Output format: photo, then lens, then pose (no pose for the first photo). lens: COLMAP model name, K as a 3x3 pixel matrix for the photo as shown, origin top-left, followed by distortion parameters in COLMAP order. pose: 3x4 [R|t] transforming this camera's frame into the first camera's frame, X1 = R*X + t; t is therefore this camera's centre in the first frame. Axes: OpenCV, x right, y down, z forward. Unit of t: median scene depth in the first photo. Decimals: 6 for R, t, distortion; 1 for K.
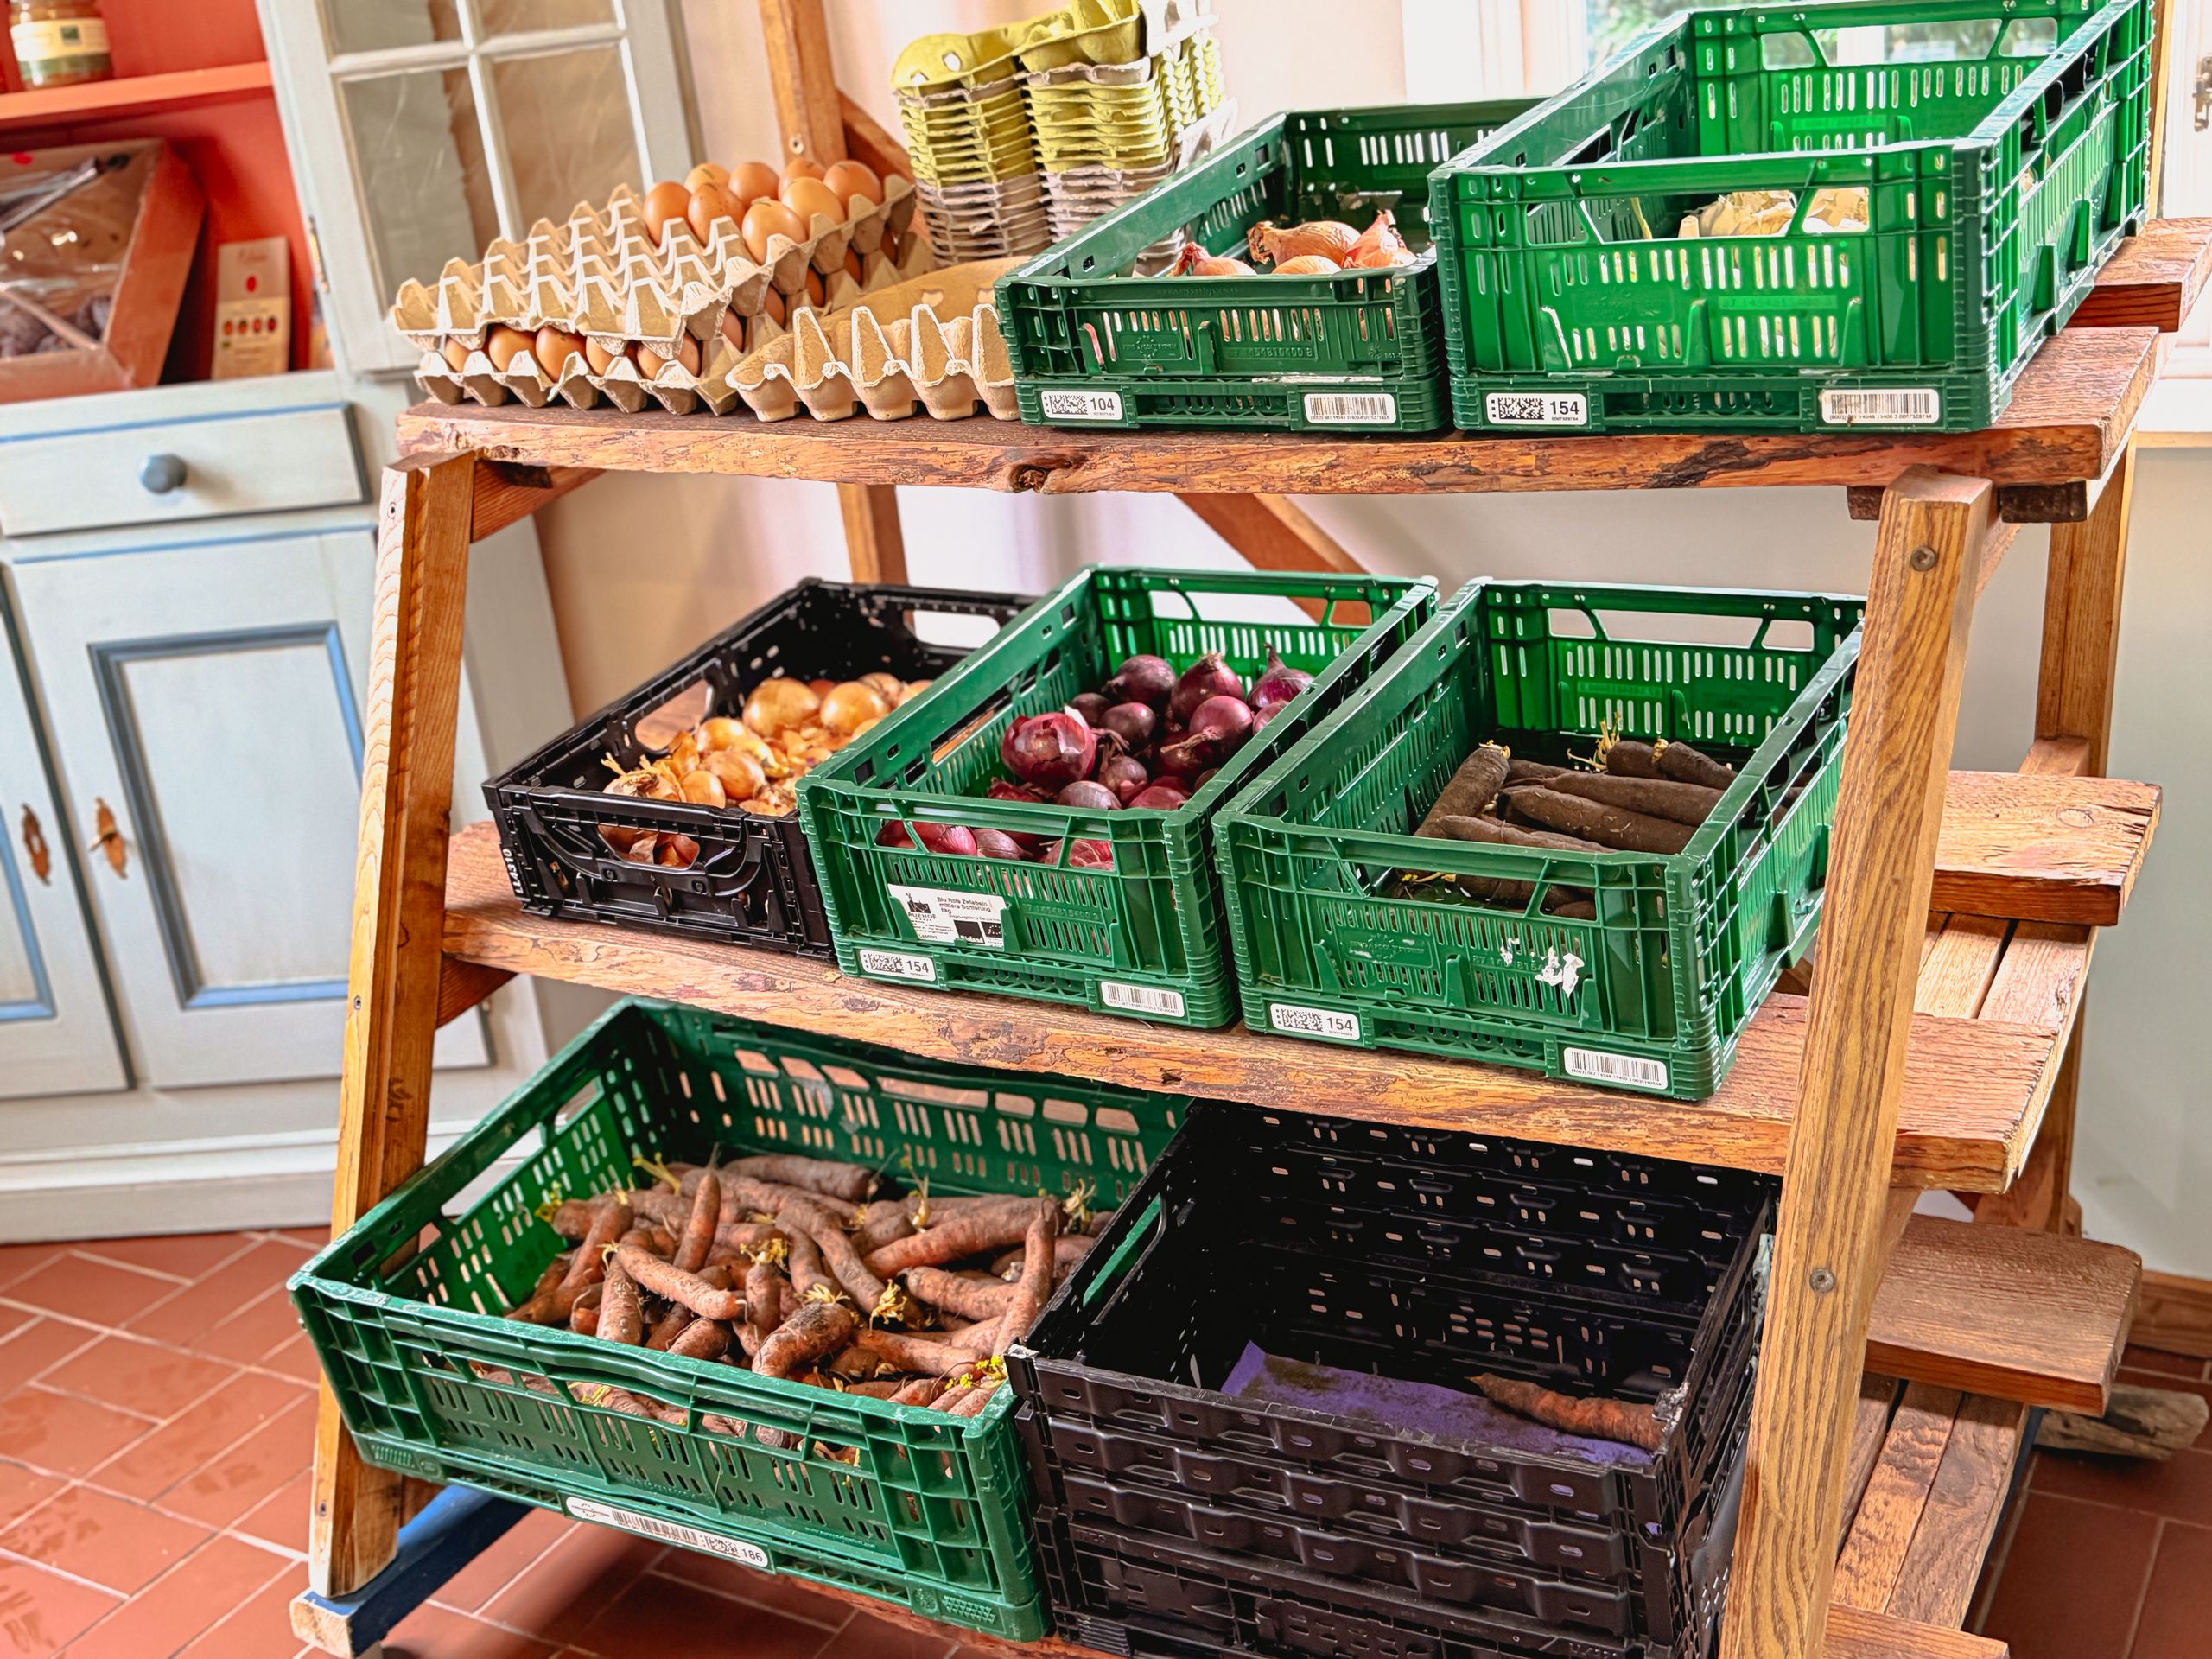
lens RADIAL K [[2376.1, 0, 1107.0], [0, 2376.1, 854.2], [0, 0, 1]] dist [0.180719, -0.429578]
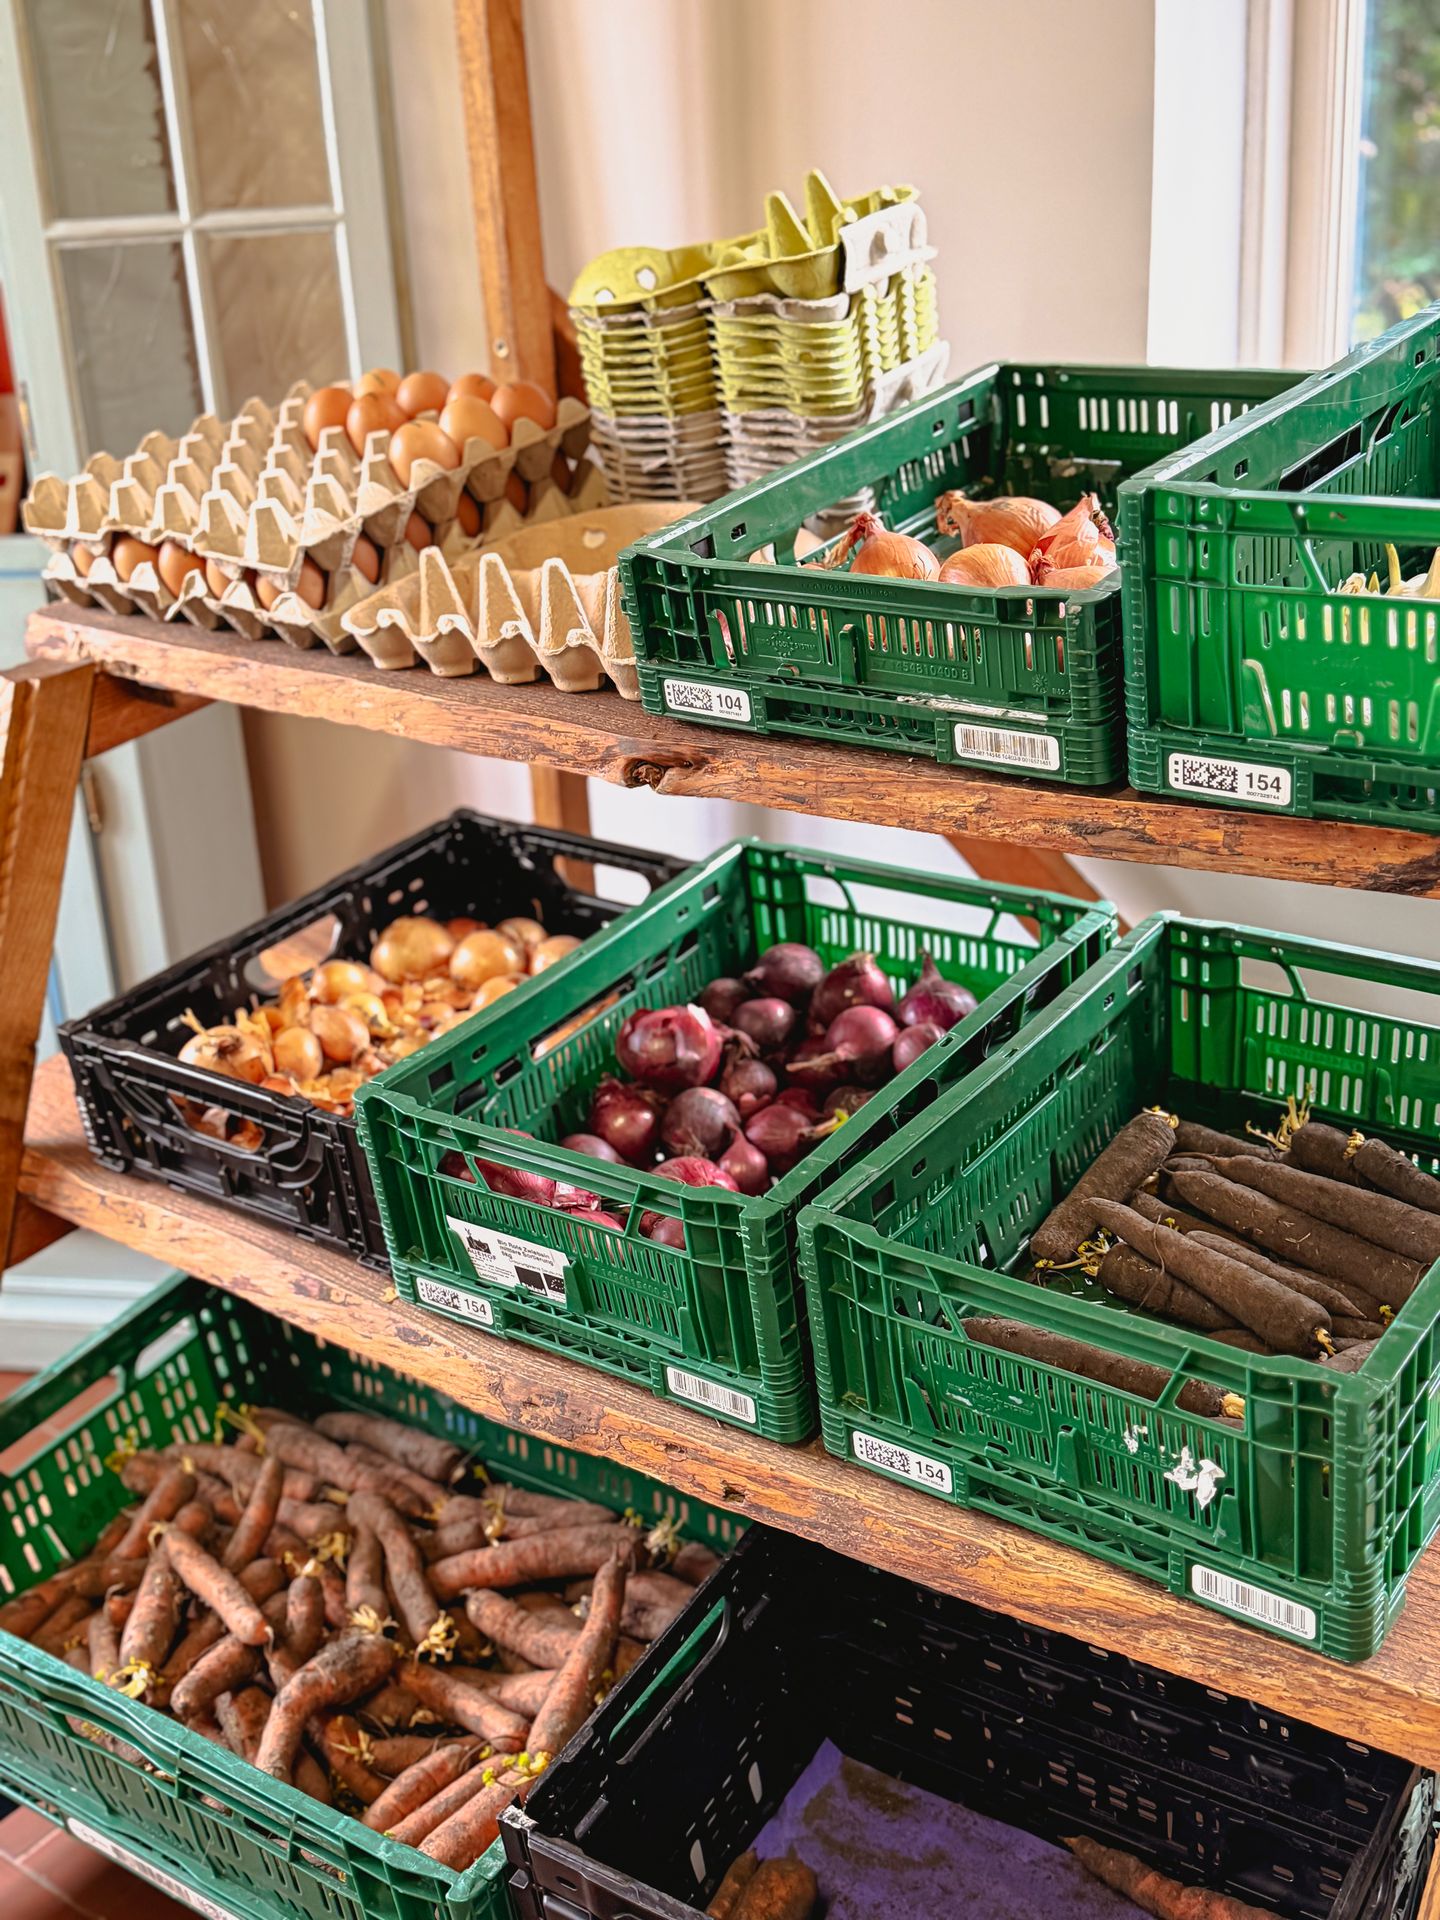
lens RADIAL K [[2062.4, 0, 720.0], [0, 2062.4, 960.0], [0, 0, 1]] dist [0.180719, -0.429578]
pose [[0.992563, 0.093511, -0.077936, 0.054912], [-0.092166, 0.995529, 0.020690, -0.098625], [0.079522, -0.013353, 0.996744, 0.226218]]
